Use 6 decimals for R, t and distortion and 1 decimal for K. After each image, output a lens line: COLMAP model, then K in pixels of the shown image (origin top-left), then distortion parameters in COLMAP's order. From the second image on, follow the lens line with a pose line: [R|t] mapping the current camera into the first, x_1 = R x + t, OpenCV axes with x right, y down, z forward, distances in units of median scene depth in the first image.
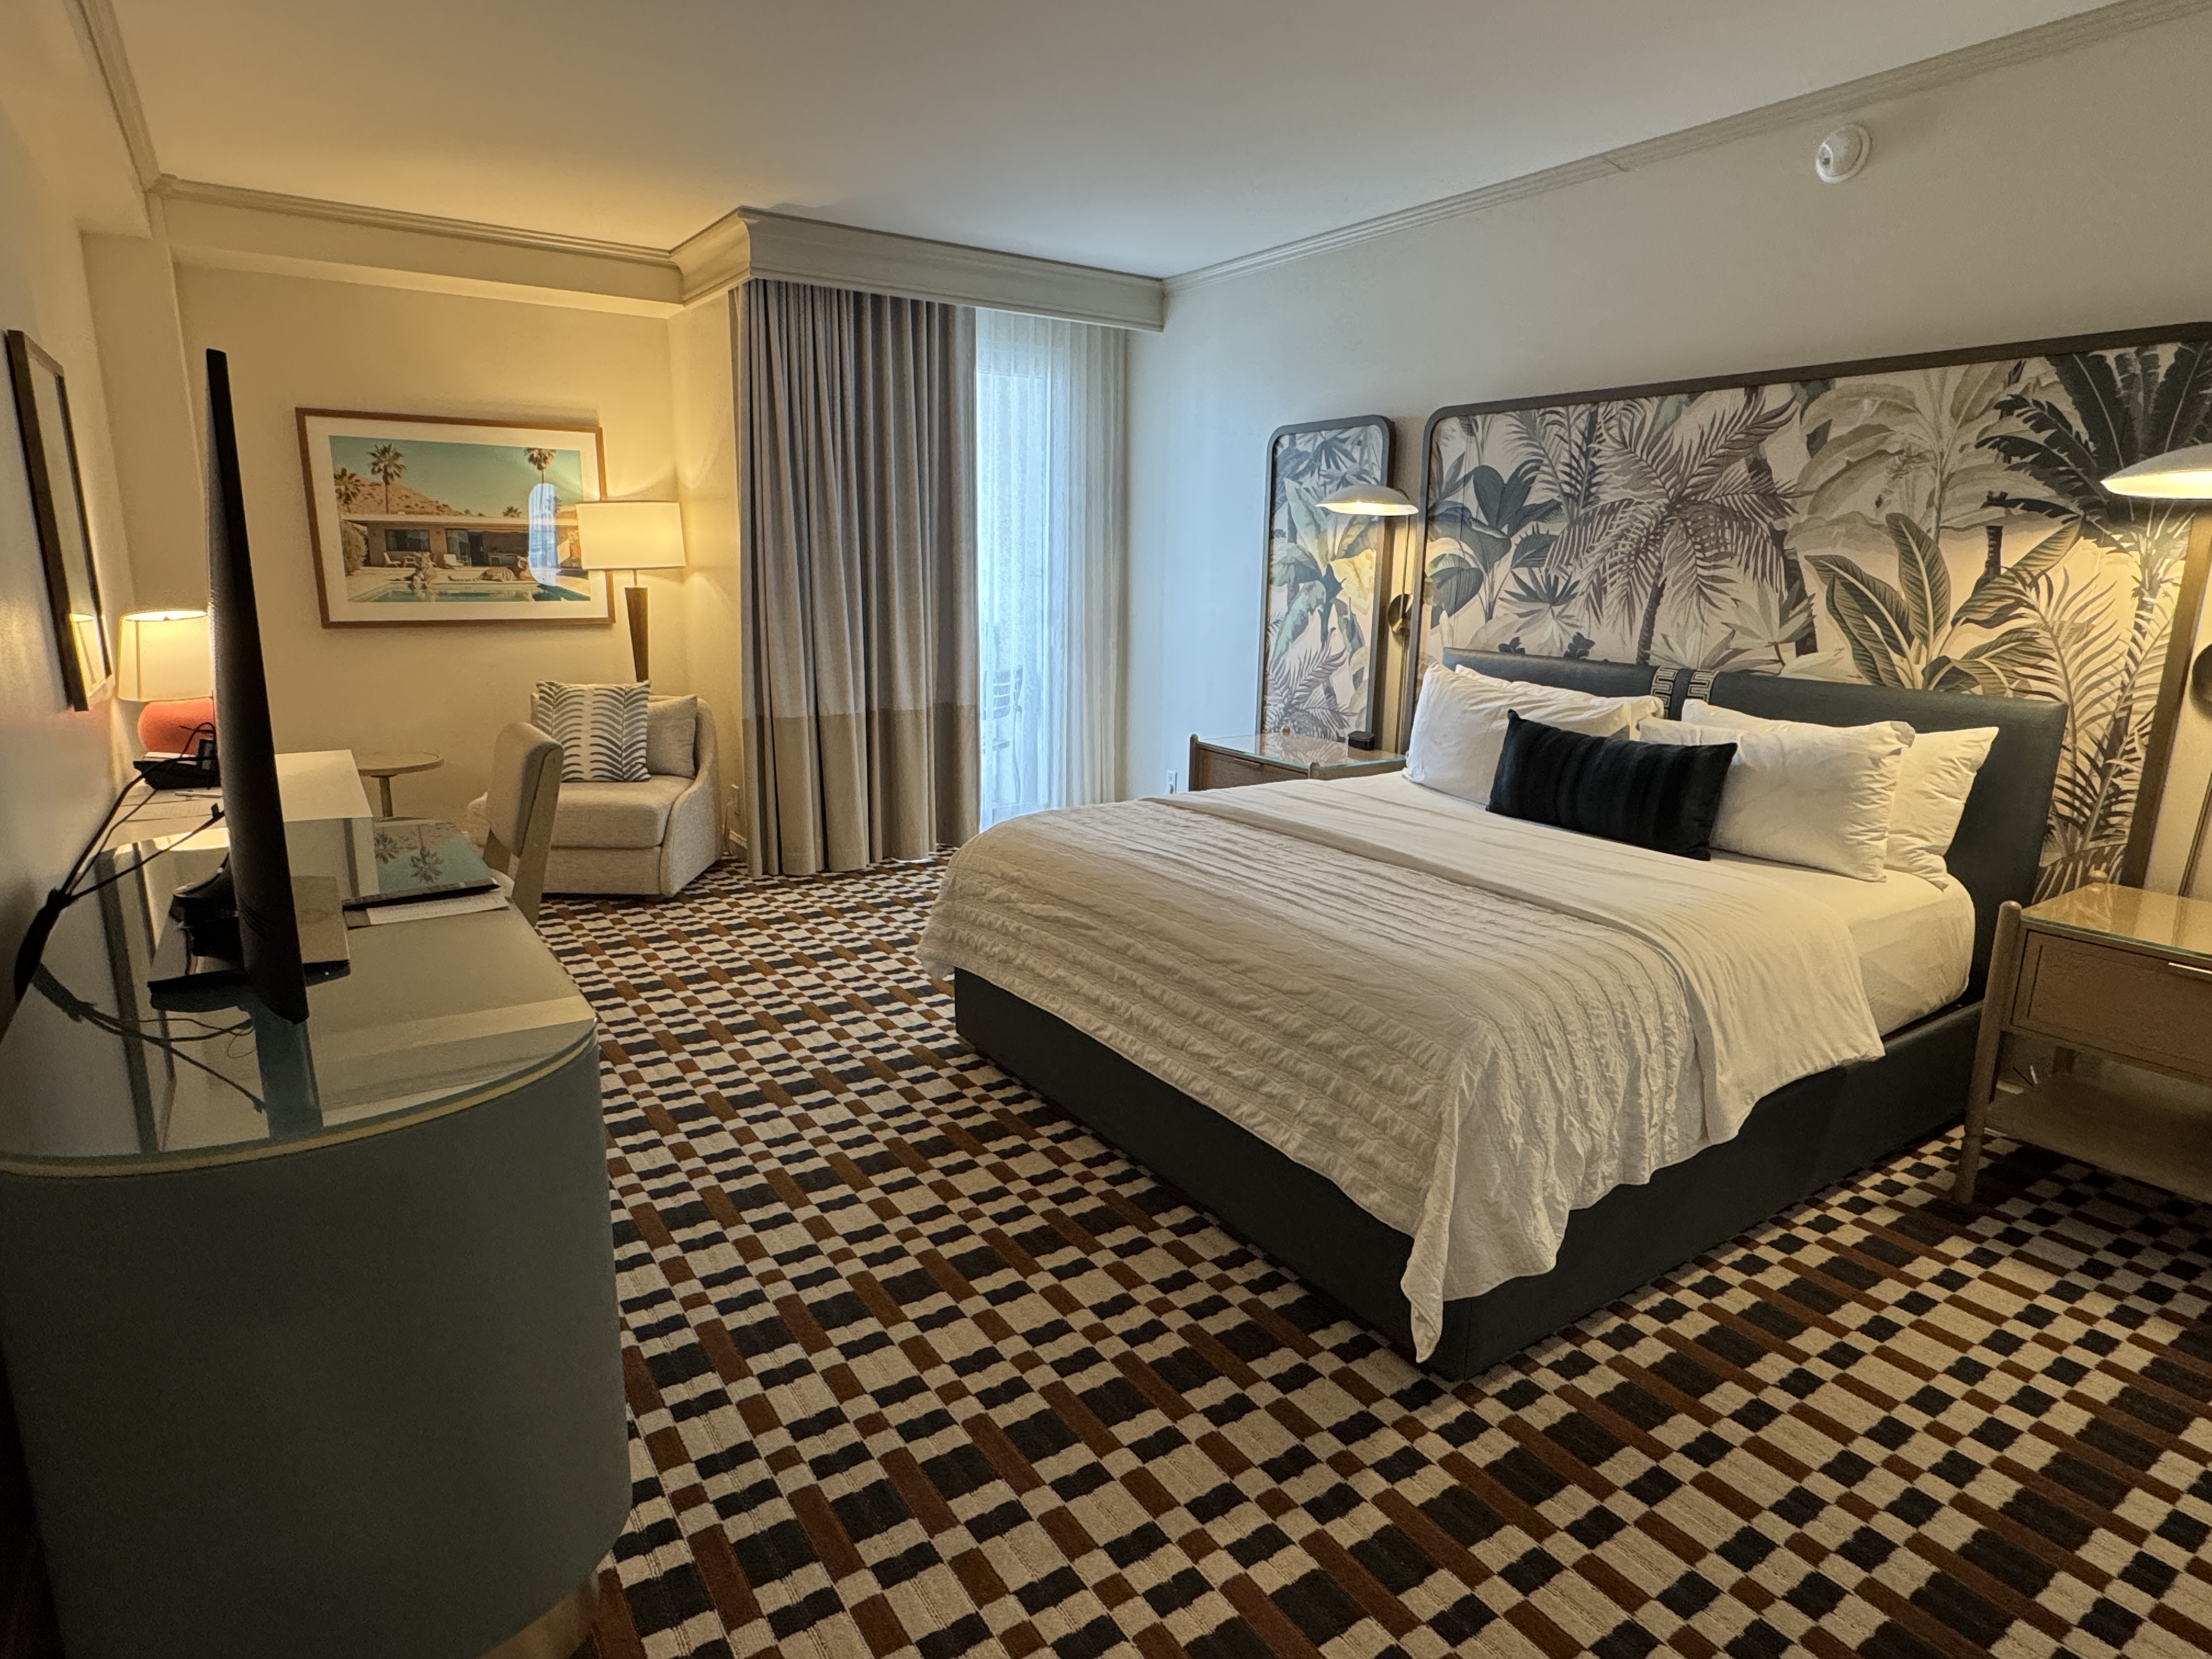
lens RADIAL K [[1218.8, 0, 1111.5], [0, 1218.8, 825.0], [0, 0, 1]] dist [0.008808, 0.001099]
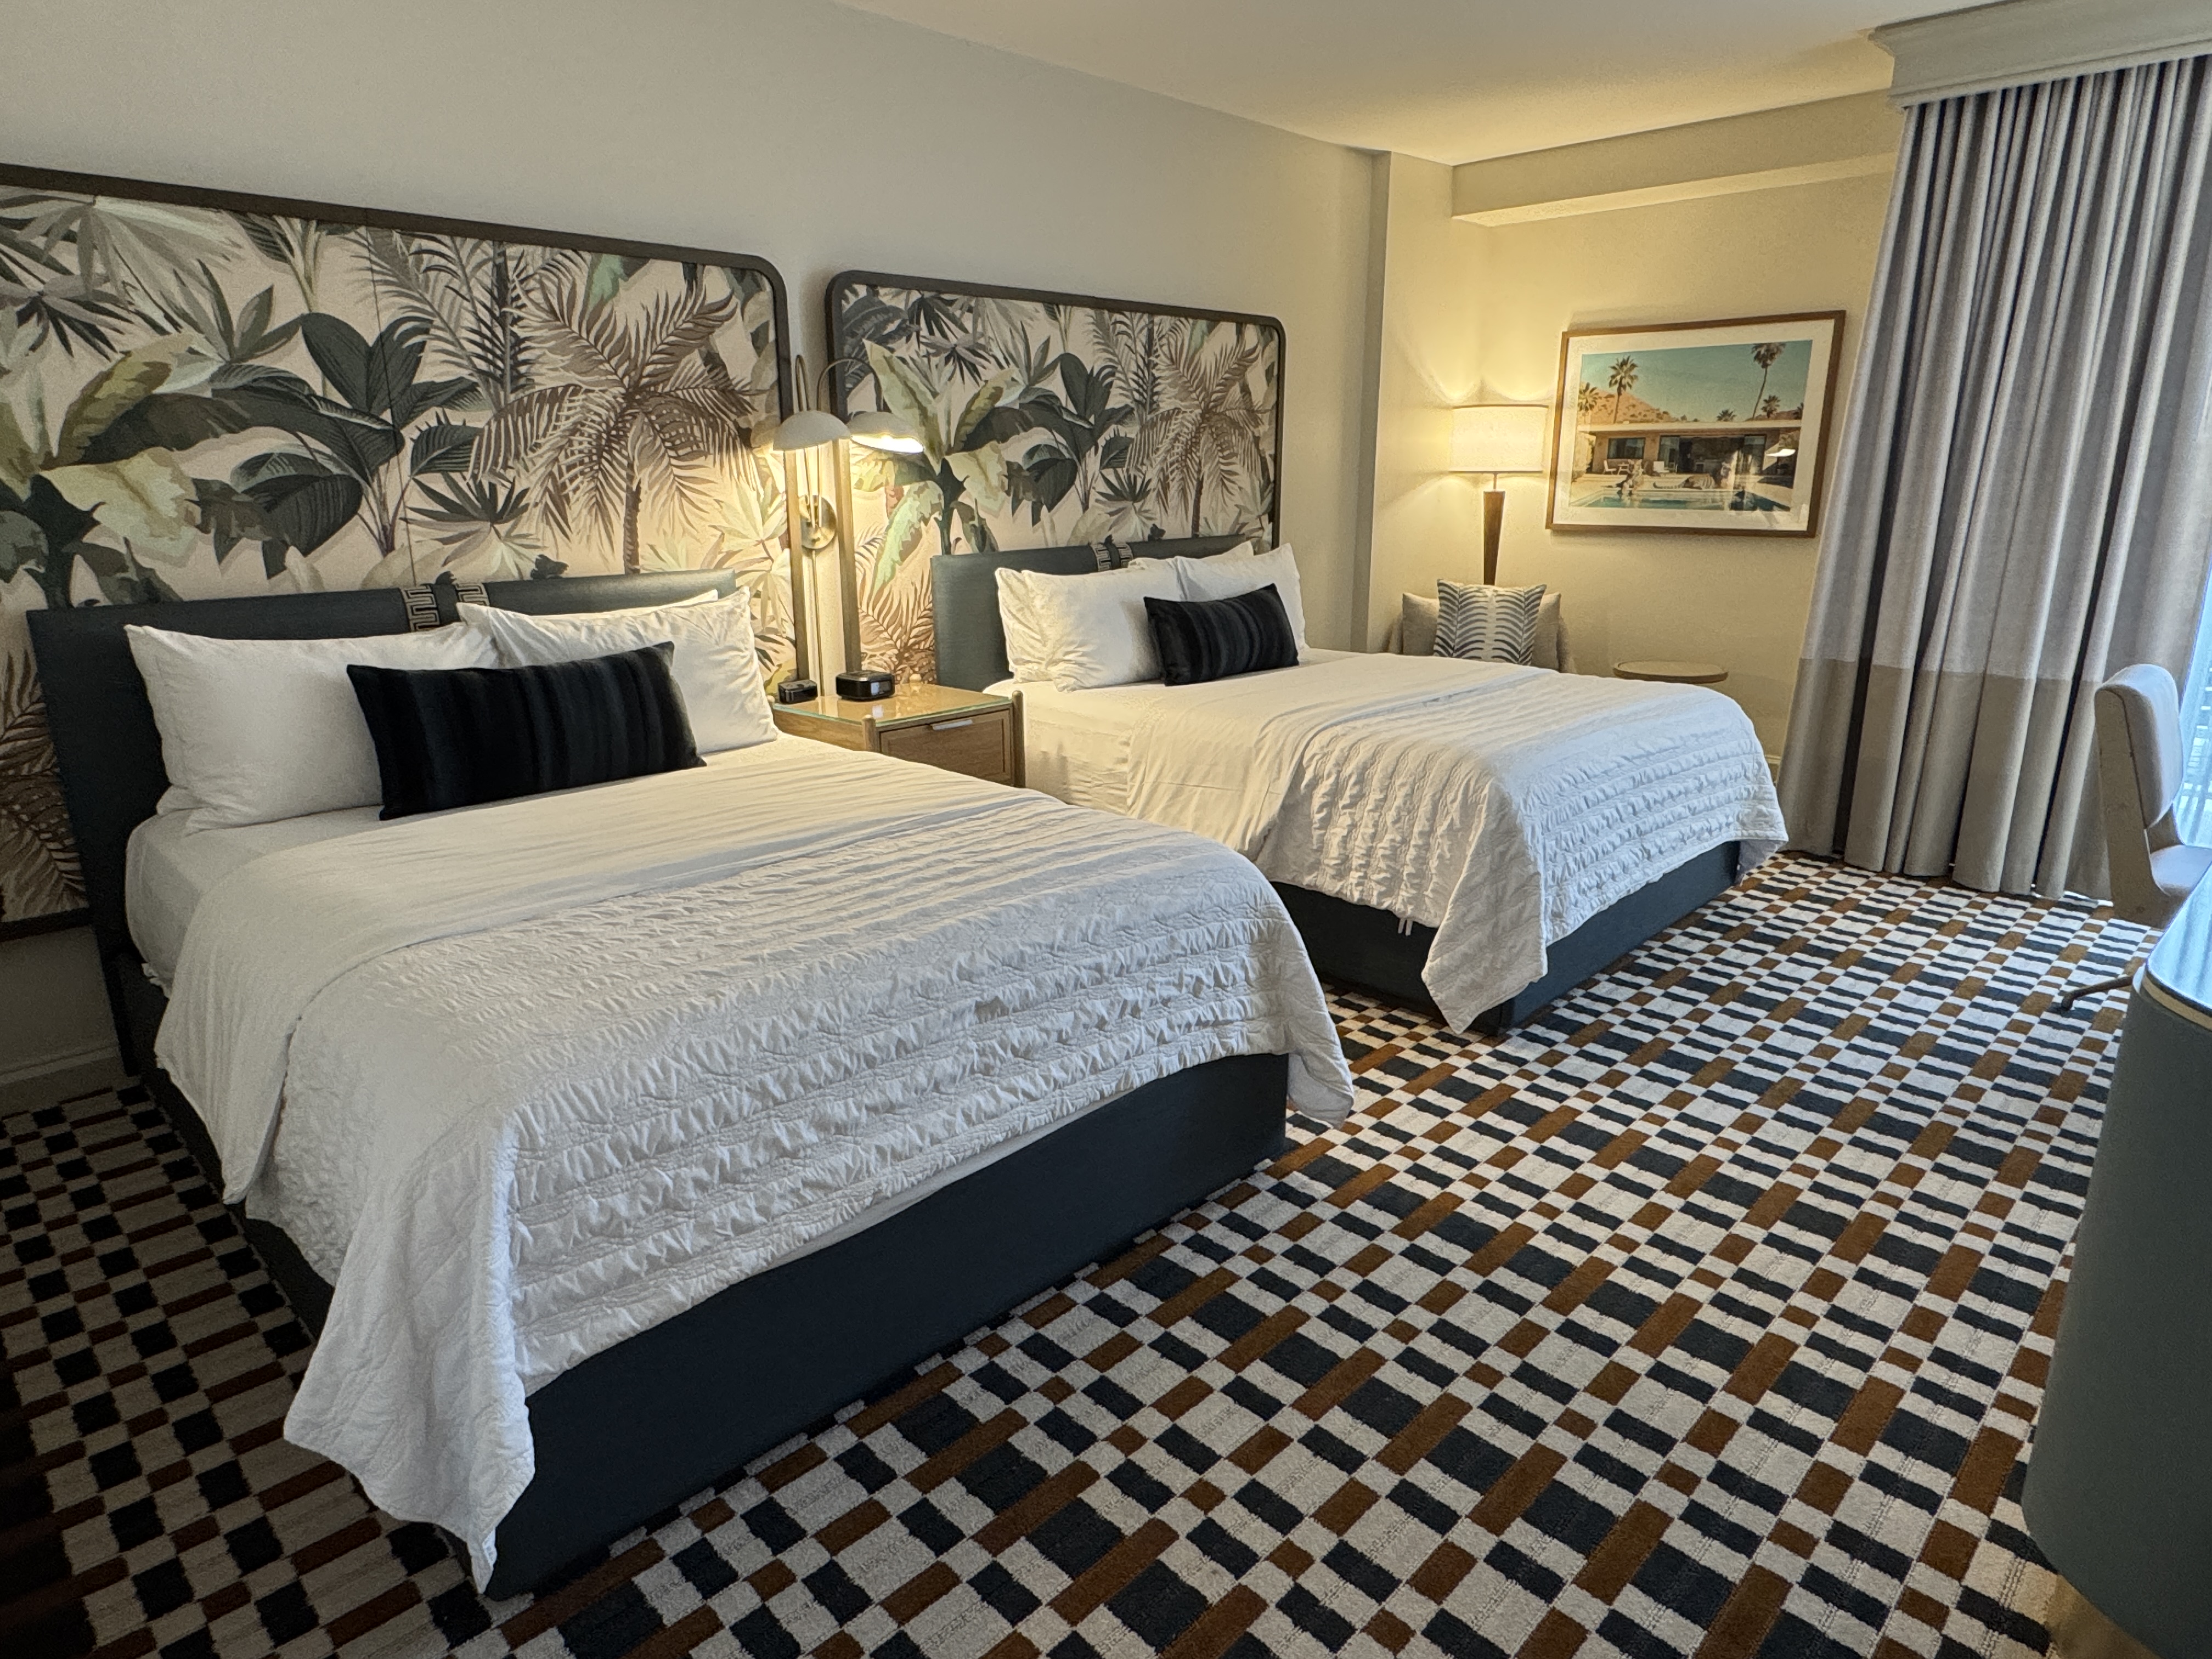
lens RADIAL K [[1337.4, 0, 1113.1], [0, 1337.4, 837.2], [0, 0, 1]] dist [0.034690, -0.001312]
pose [[-0.175123, -0.269668, 0.946896, -0.602745], [0.230204, 0.923883, 0.305689, -0.184655], [-0.957255, 0.271513, -0.099715, 0.849209]]
